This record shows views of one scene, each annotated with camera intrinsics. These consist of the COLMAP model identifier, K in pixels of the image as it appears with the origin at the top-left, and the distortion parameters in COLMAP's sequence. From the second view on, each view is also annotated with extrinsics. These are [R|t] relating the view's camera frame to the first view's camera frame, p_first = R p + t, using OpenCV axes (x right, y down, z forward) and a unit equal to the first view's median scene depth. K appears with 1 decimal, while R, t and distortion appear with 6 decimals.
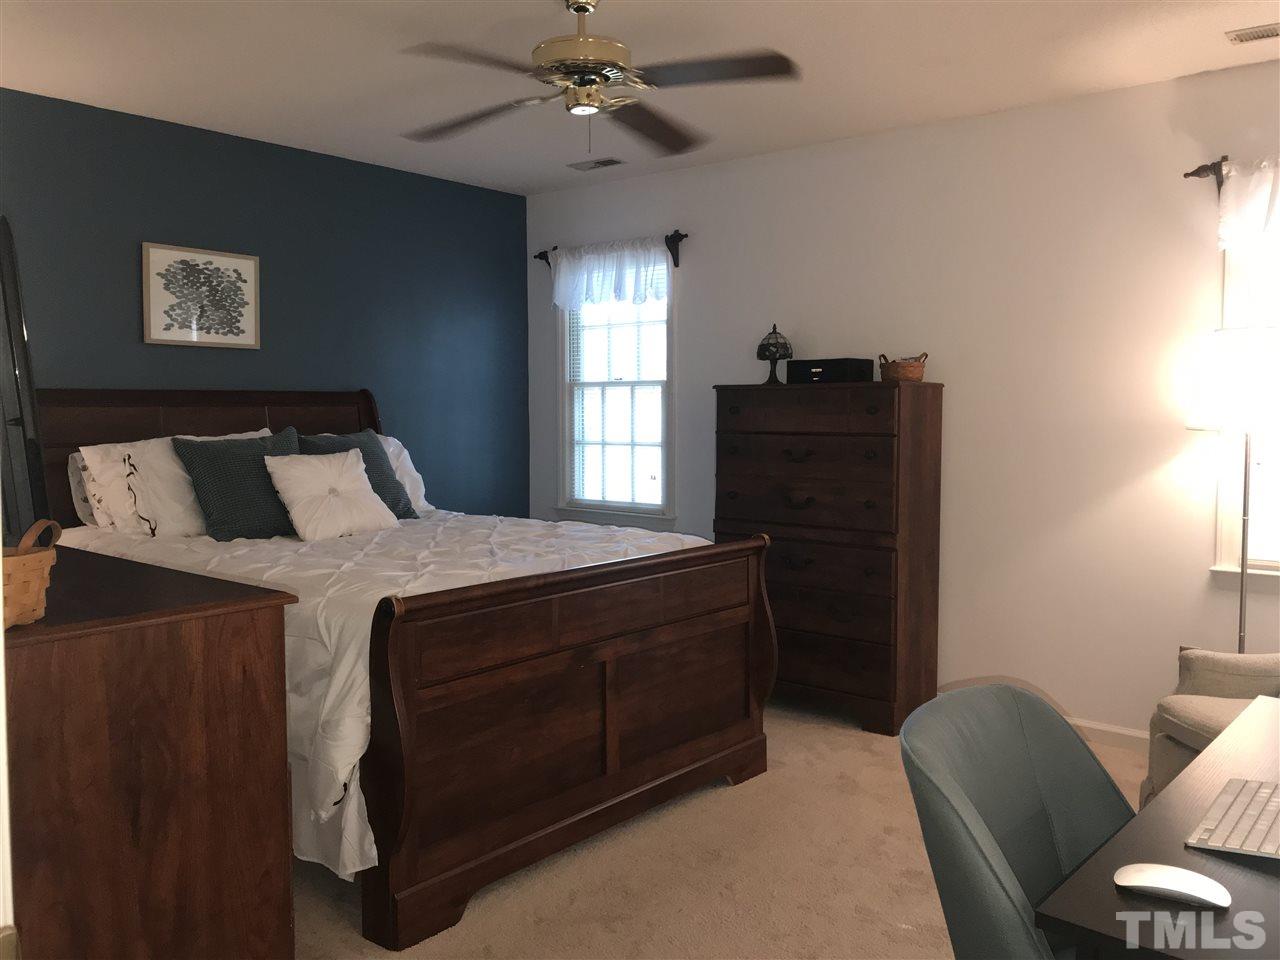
lens RADIAL K [[1017.4, 0, 606.7], [0, 1017.4, 462.8], [0, 0, 1]] dist [-0.000045, -0.003567]
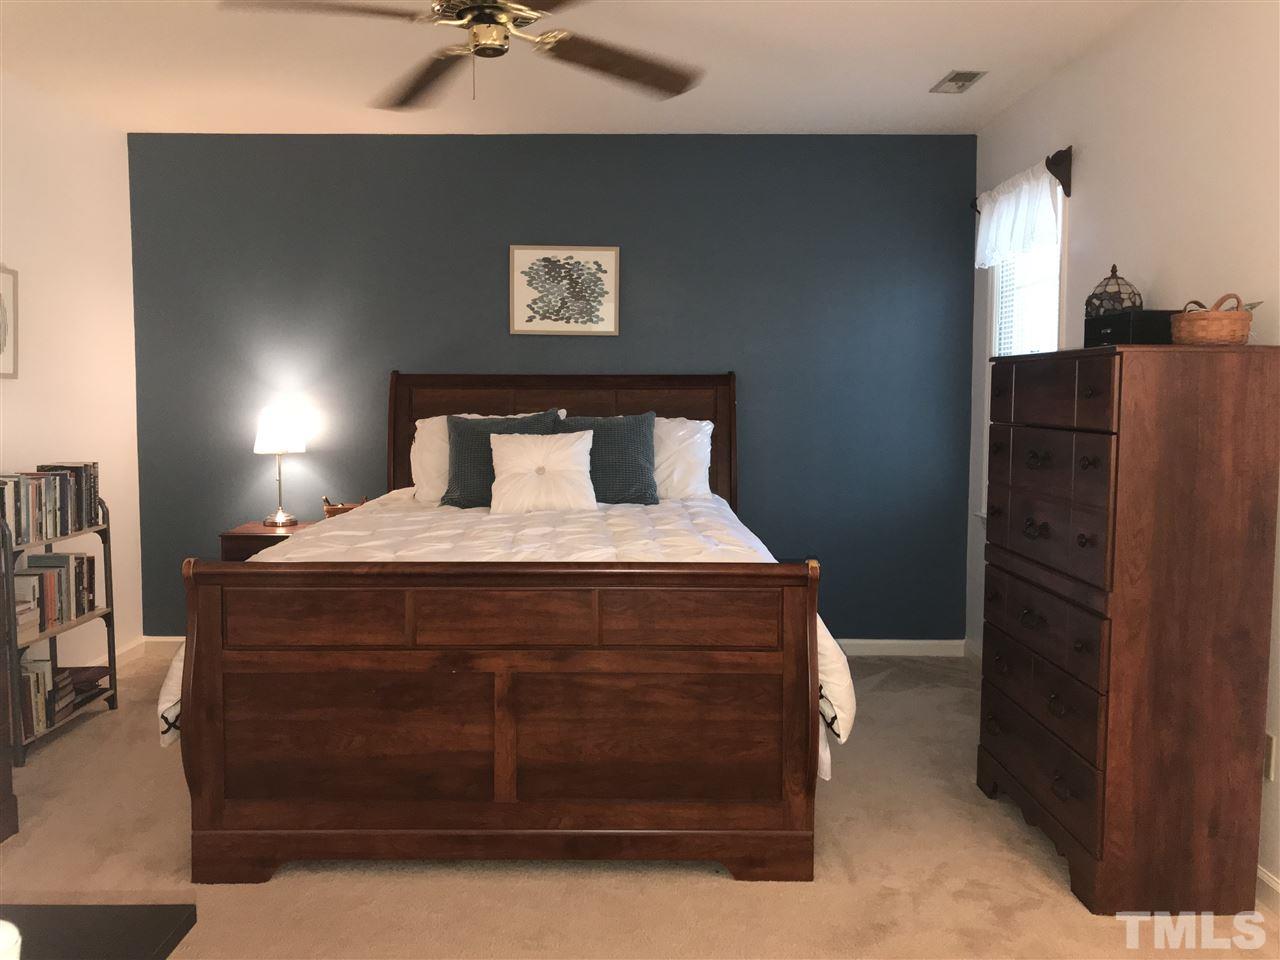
lens RADIAL K [[986.1, 0, 641.2], [0, 986.1, 496.7], [0, 0, 1]] dist [0.001673, -0.000983]
pose [[0.674617, 0.076673, -0.734175, 0.468533], [-0.044883, 0.997011, 0.062881, -0.011156], [0.736802, -0.009469, 0.676043, 0.346772]]
